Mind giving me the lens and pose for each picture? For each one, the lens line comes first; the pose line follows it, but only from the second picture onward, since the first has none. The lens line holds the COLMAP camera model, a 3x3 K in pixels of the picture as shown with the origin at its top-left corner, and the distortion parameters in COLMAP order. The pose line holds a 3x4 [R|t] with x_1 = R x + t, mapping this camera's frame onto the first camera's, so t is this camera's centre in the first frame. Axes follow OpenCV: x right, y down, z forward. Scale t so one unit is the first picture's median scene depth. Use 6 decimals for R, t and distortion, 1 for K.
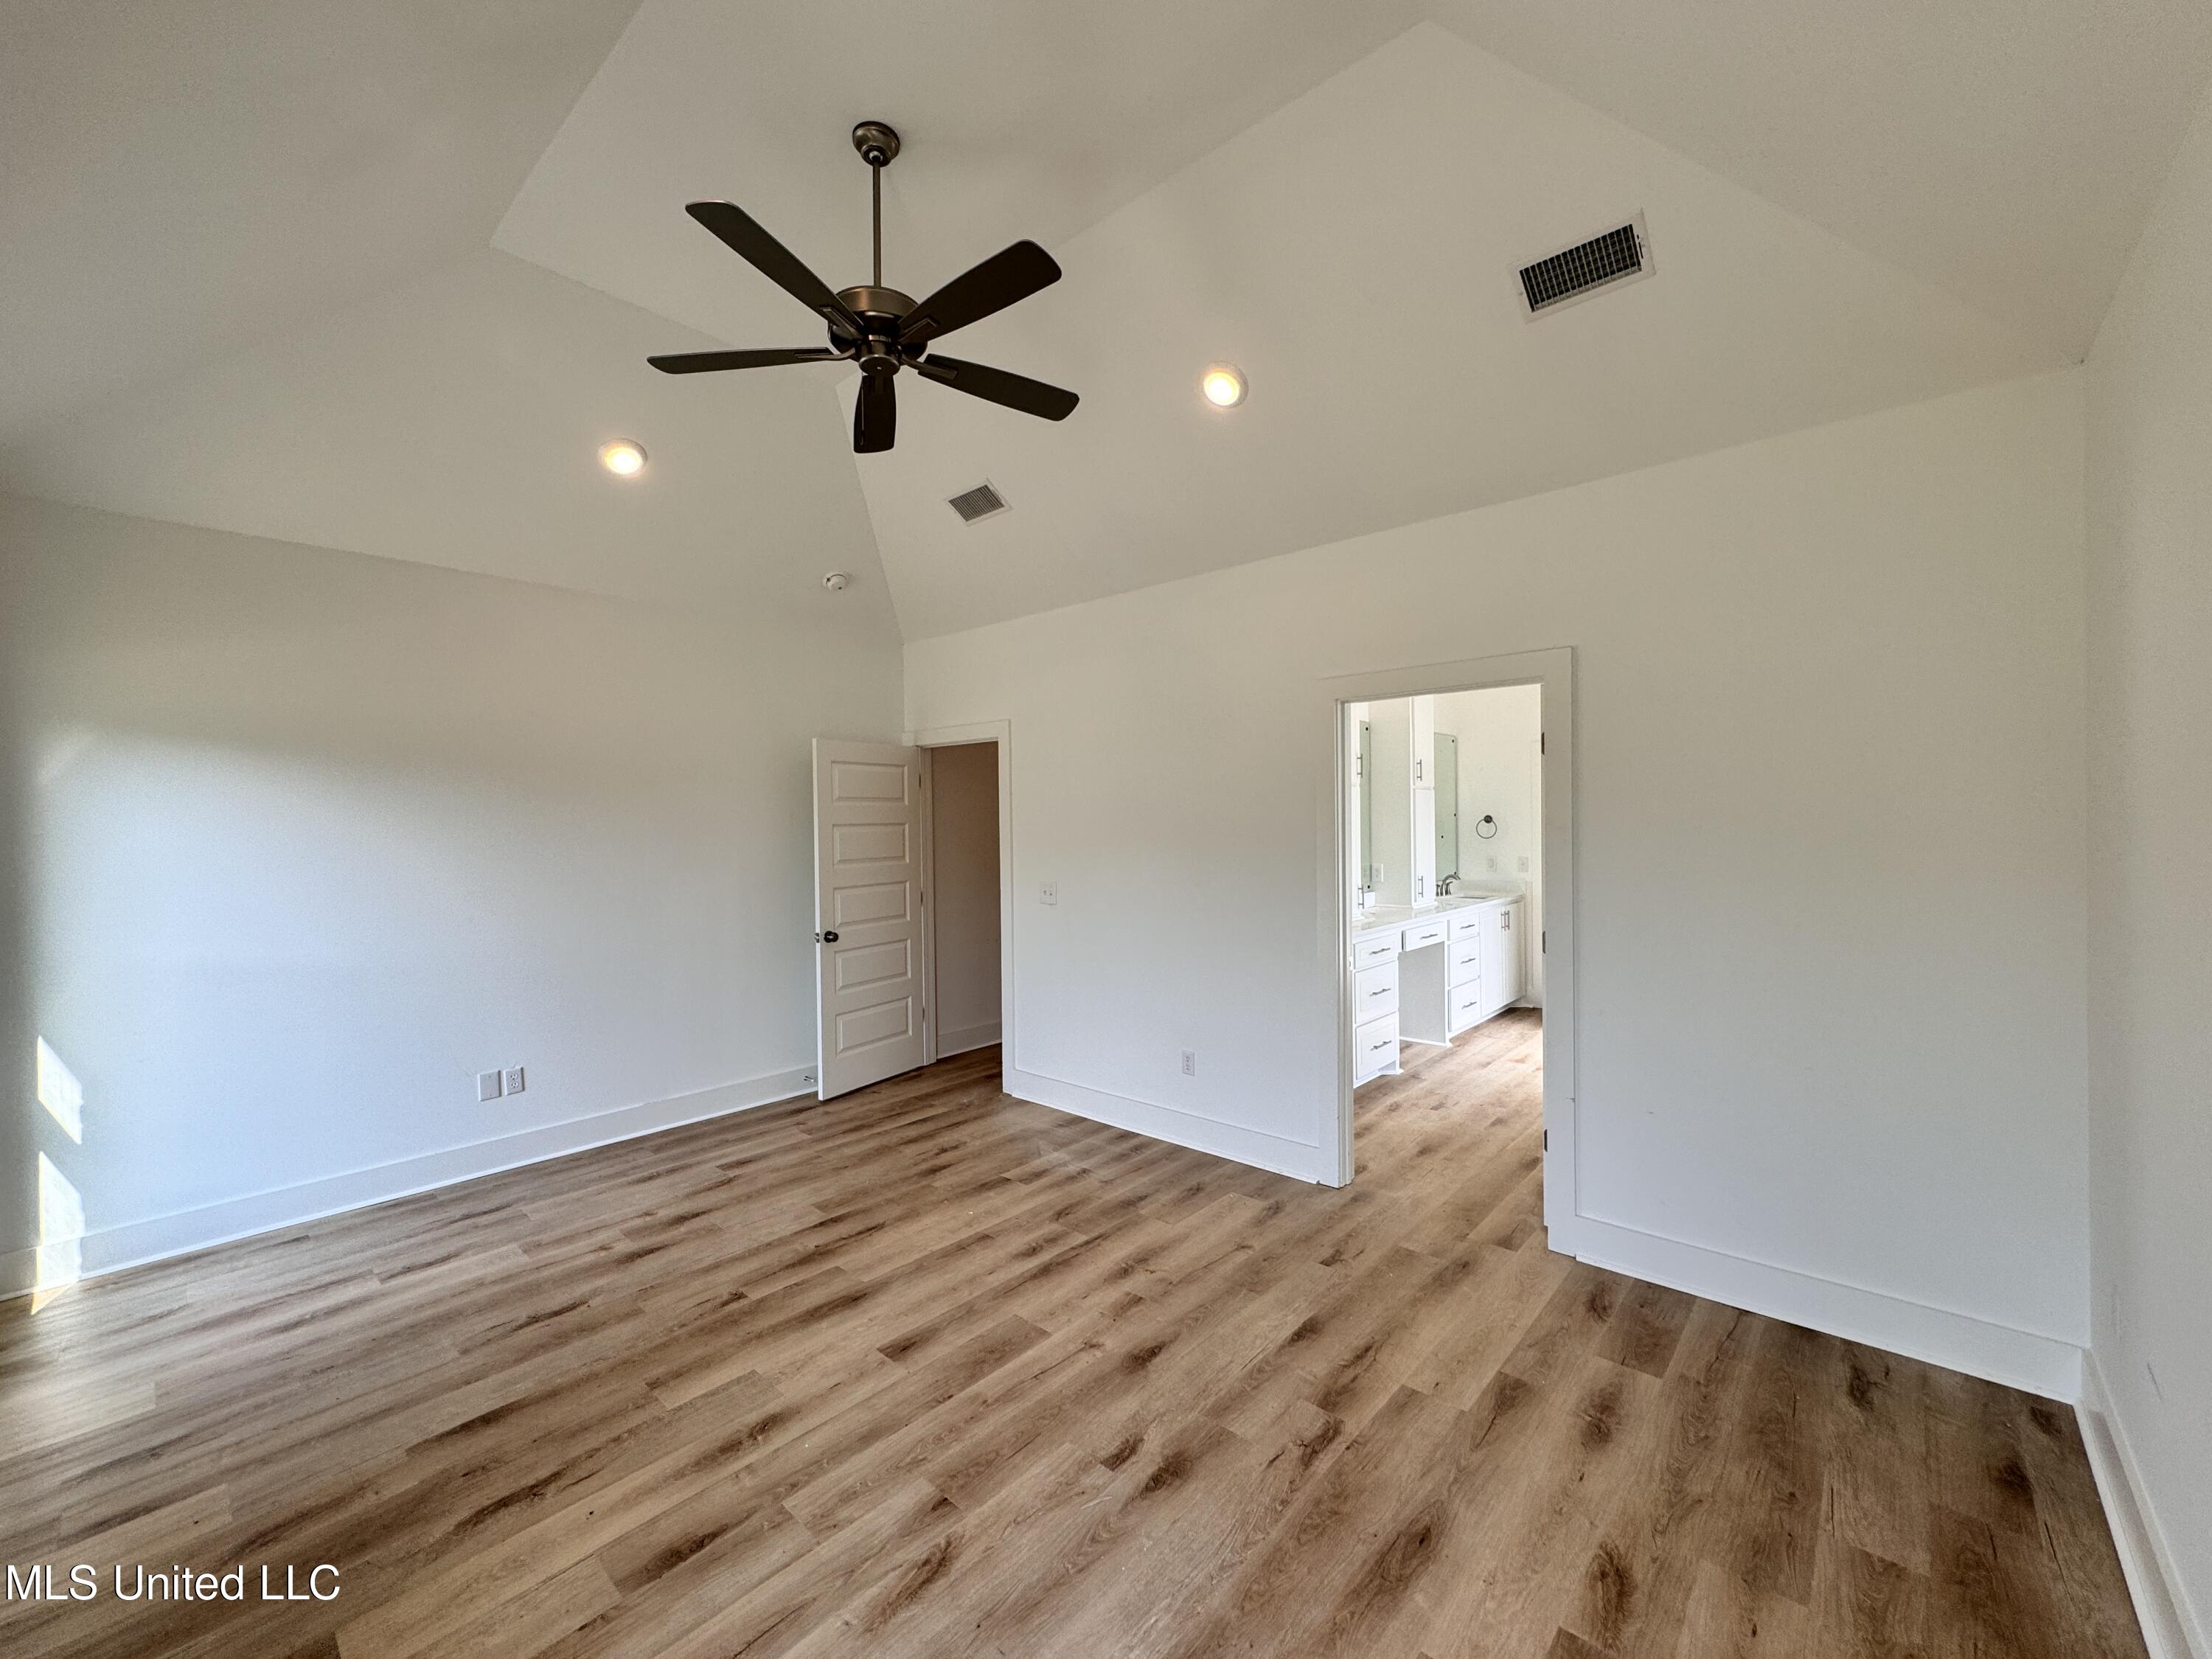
lens RADIAL K [[884.8, 0, 1107.8], [0, 884.8, 827.1], [0, 0, 1]] dist [-0.001276, 0.000447]
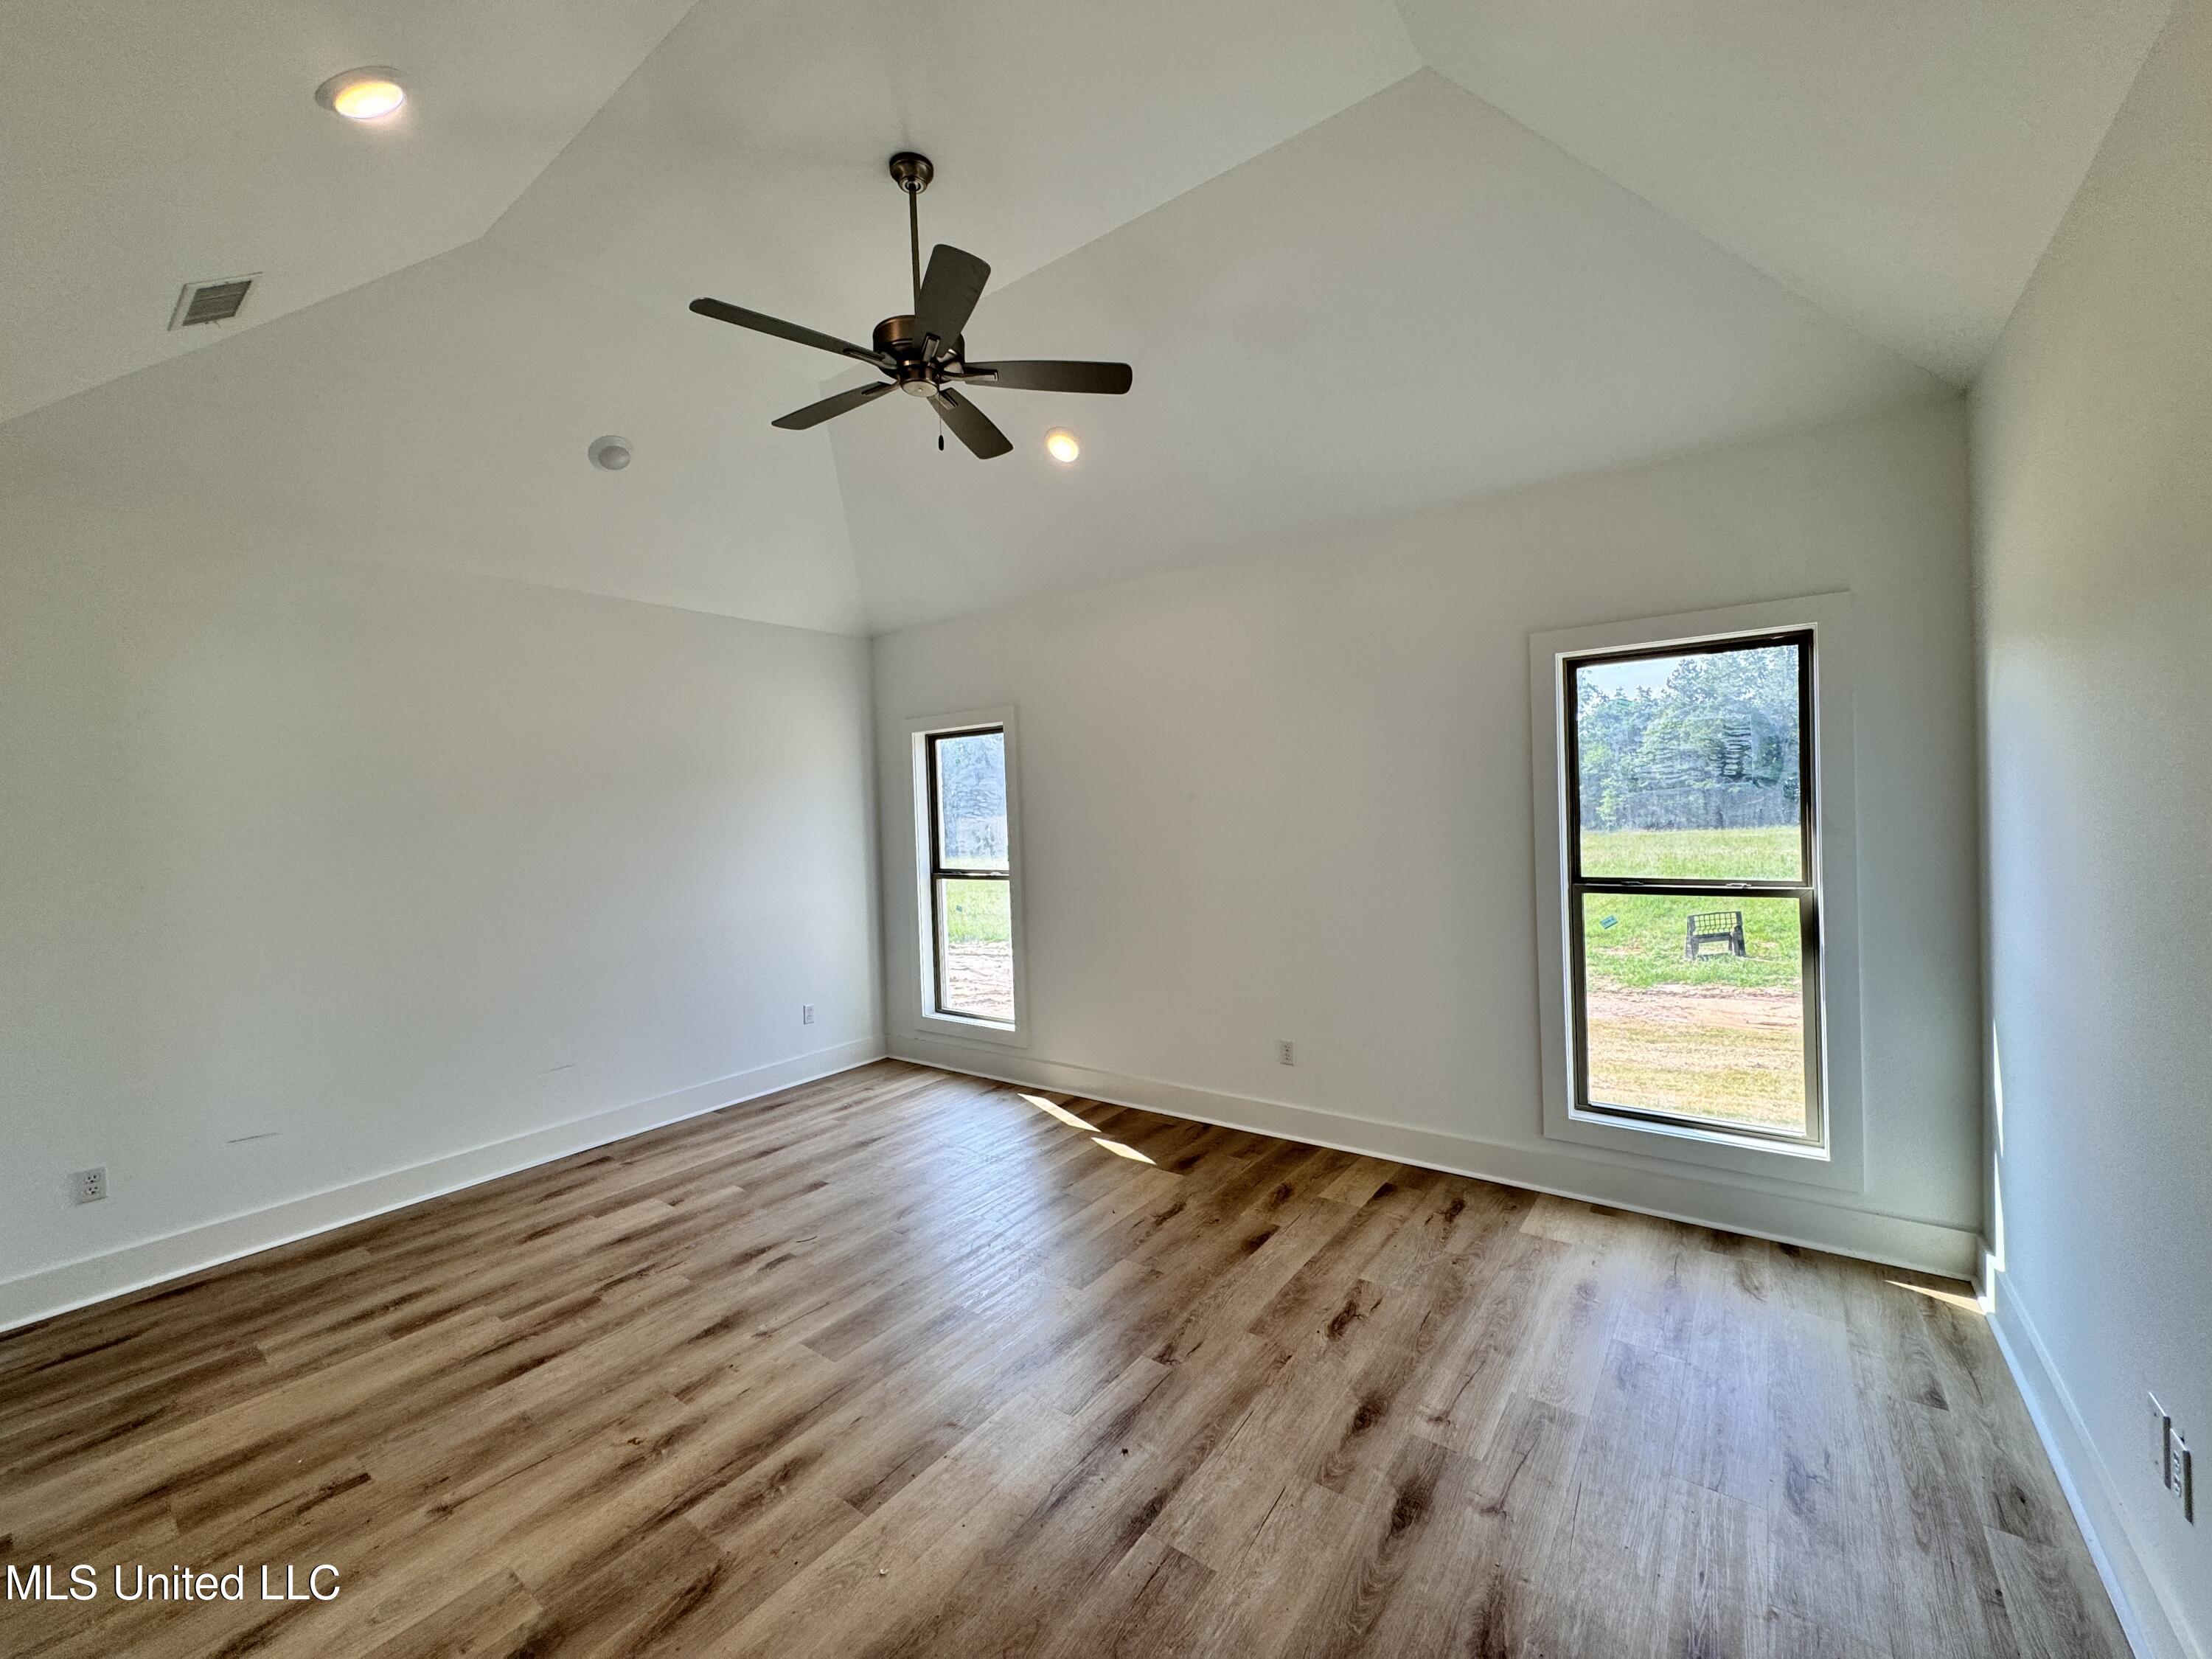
lens RADIAL K [[884.8, 0, 1107.8], [0, 884.8, 827.1], [0, 0, 1]] dist [-0.001276, 0.000447]
pose [[-0.994601, 0.051824, -0.089906, -0.333961], [0.049959, 0.998489, 0.022870, -0.000684], [0.090956, 0.018255, -0.995688, 1.944731]]
